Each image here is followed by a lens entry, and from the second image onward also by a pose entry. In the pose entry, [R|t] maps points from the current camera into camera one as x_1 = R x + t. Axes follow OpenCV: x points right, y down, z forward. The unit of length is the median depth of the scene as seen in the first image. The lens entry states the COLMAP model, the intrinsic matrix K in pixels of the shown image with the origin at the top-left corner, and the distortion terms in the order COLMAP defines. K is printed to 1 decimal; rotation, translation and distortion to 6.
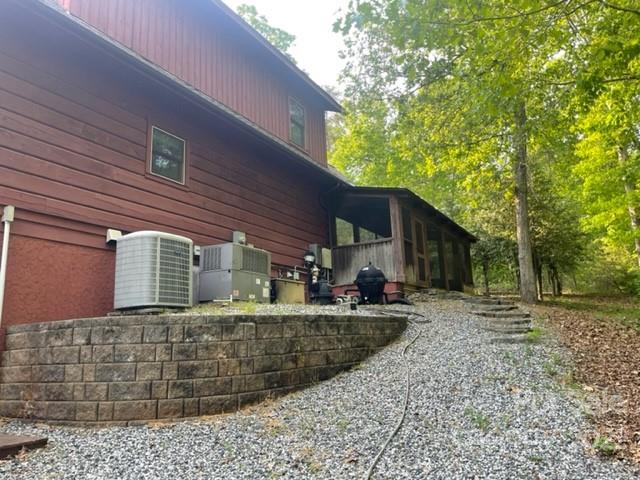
lens RADIAL K [[485.4, 0, 316.8], [0, 485.4, 241.0], [0, 0, 1]] dist [0.027349, -0.050013]
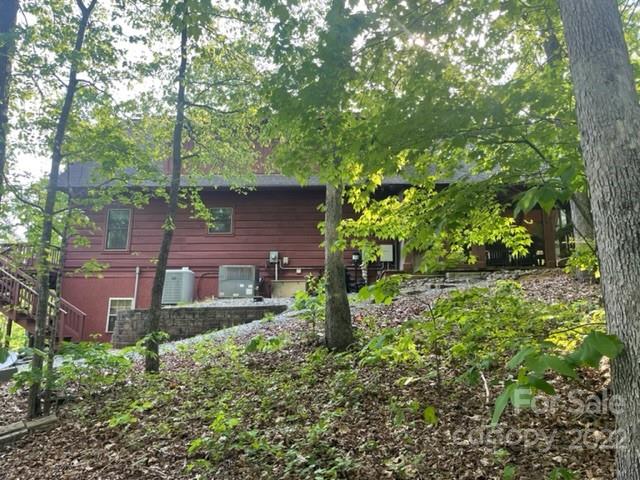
lens RADIAL K [[485.4, 0, 320.7], [0, 485.4, 238.9], [0, 0, 1]] dist [0.027349, -0.050013]
pose [[0.494823, -0.133389, -0.858695, 1.034186], [0.168111, 0.984176, -0.056007, 0.044278], [0.852578, -0.116643, 0.509417, 0.270063]]
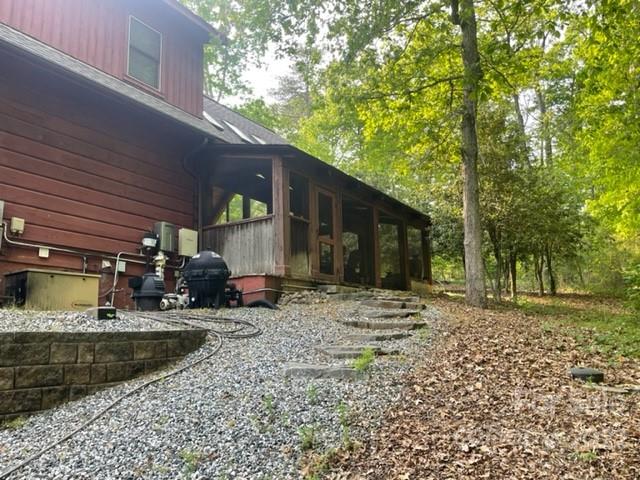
lens RADIAL K [[555.7, 0, 323.3], [0, 555.7, 238.8], [0, 0, 1]] dist [0.036138, 0.003830]
pose [[0.999982, 0.005918, 0.000391, 0.235251], [-0.005924, 0.999829, 0.017520, 0.015190], [-0.000287, -0.017522, 0.999846, 0.182175]]
